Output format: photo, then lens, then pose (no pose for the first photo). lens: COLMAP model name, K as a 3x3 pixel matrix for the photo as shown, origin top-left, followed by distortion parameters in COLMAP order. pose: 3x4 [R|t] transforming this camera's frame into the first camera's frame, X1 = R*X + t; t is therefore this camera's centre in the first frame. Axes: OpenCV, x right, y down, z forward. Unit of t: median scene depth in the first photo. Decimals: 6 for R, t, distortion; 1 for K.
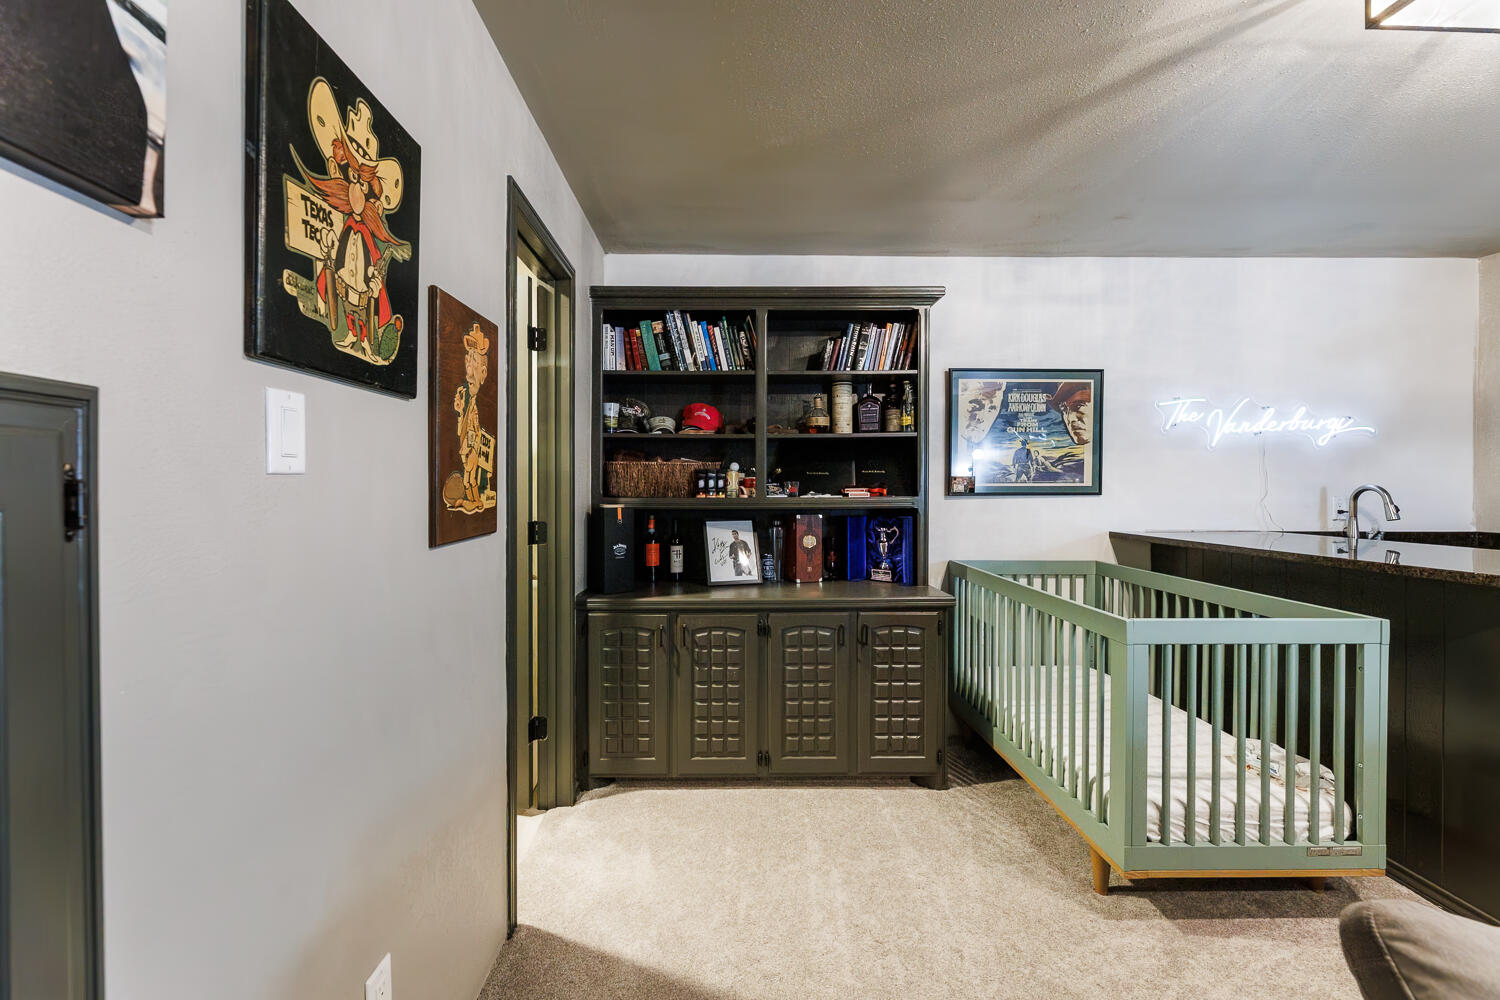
lens RADIAL K [[608.5, 0, 745.3], [0, 608.5, 491.2], [0, 0, 1]] dist [0.001939, -0.001011]
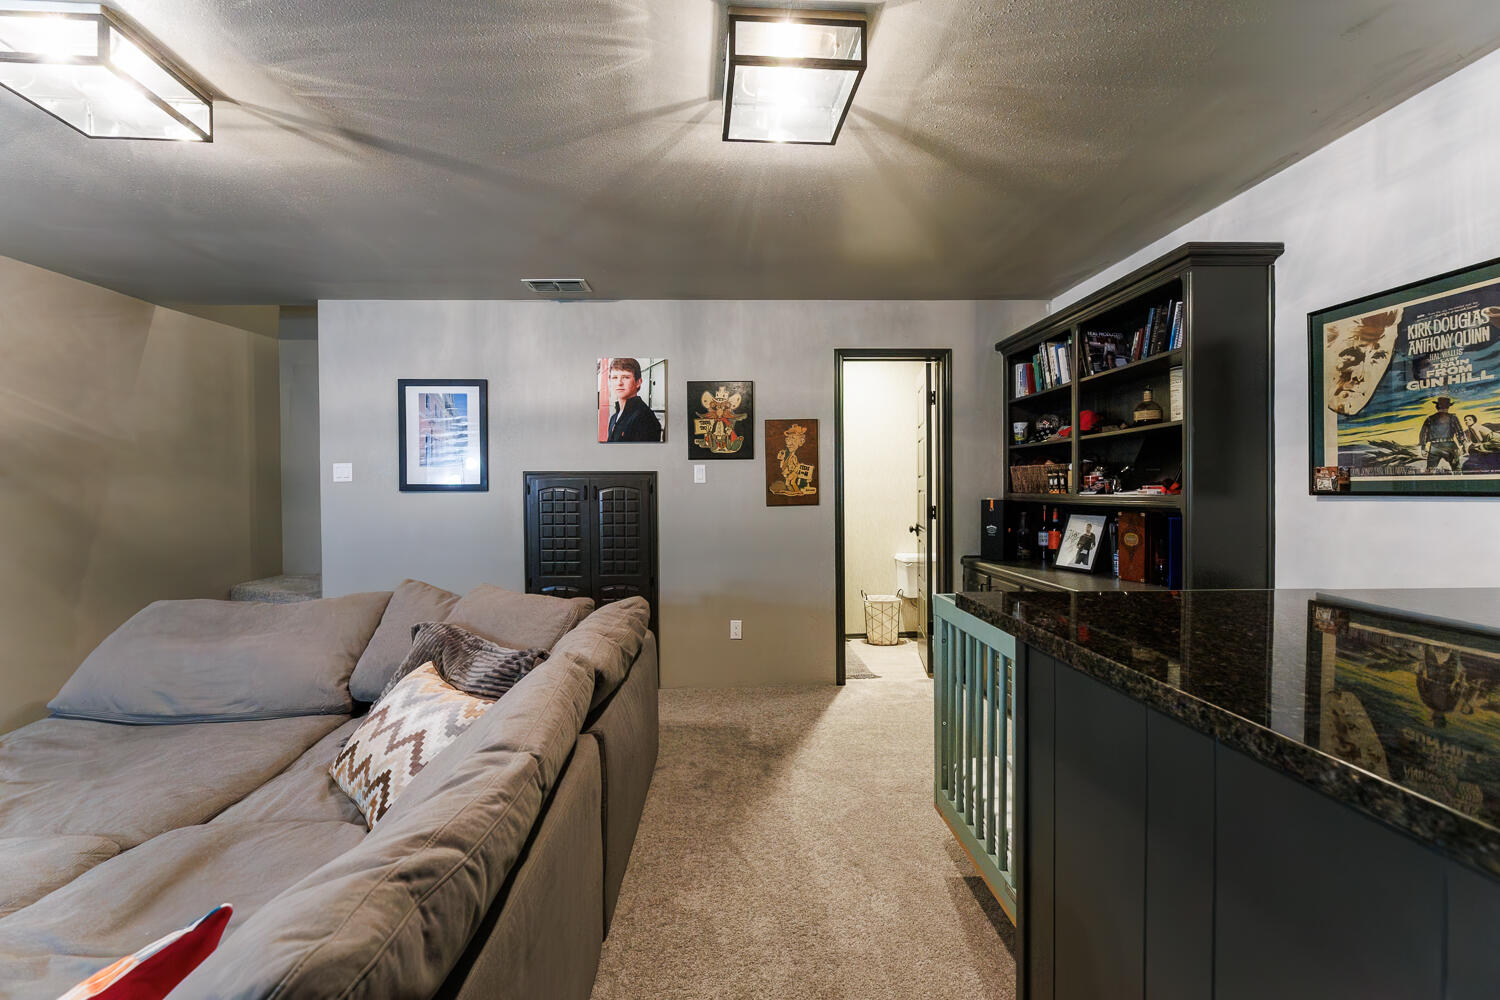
lens RADIAL K [[608.5, 0, 740.3], [0, 608.5, 493.4], [0, 0, 1]] dist [0.001939, -0.001011]
pose [[0.016529, 0.009484, -0.999818, 1.077118], [-0.002869, 0.999951, 0.009438, 0.000749], [0.999859, 0.002713, 0.016555, 0.351162]]
